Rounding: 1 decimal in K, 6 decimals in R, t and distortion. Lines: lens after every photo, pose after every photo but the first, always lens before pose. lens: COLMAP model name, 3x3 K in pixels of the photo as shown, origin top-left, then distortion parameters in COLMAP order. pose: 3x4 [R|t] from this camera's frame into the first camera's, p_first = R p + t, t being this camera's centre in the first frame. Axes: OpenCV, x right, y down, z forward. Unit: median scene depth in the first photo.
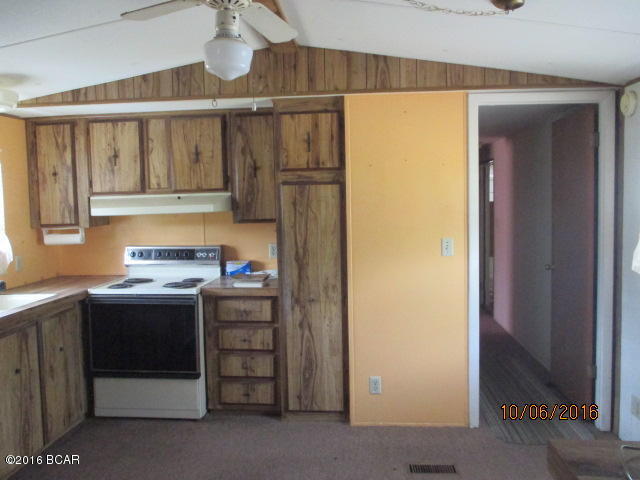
lens RADIAL K [[535.1, 0, 326.6], [0, 535.1, 227.0], [0, 0, 1]] dist [-0.039747, 0.023532]
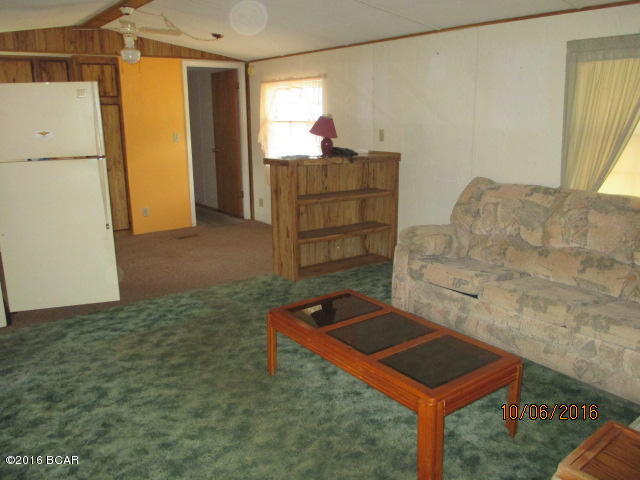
lens RADIAL K [[535.1, 0, 318.8], [0, 535.1, 234.1], [0, 0, 1]] dist [-0.039747, 0.023532]
pose [[0.757787, -0.136196, 0.638130, -0.677255], [0.032811, 0.984690, 0.171199, 0.066251], [-0.651676, -0.108795, 0.750654, -0.871684]]
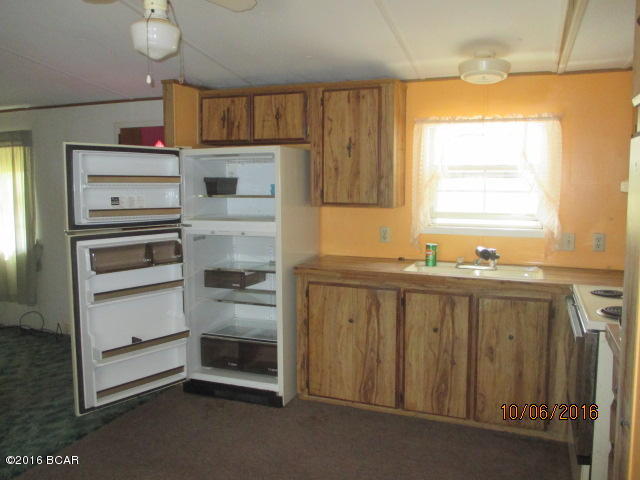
lens RADIAL K [[535.1, 0, 324.2], [0, 535.1, 228.3], [0, 0, 1]] dist [-0.039747, 0.023532]
pose [[-0.289083, 0.112578, -0.950662, 0.403249], [-0.044509, 0.990407, 0.130819, -0.052348], [0.956269, 0.080130, -0.281299, 0.890540]]
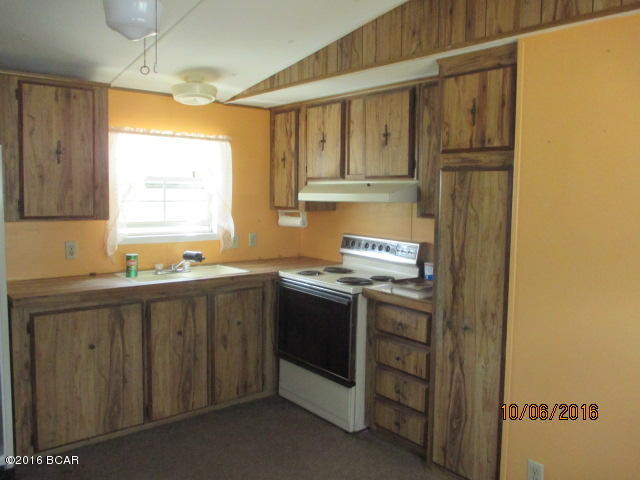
lens RADIAL K [[535.1, 0, 324.2], [0, 535.1, 227.1], [0, 0, 1]] dist [-0.039747, 0.023532]
pose [[0.702533, 0.081503, -0.706969, 0.346325], [-0.069639, 0.996526, 0.045683, -0.021646], [0.708236, 0.017139, 0.705768, 0.342189]]
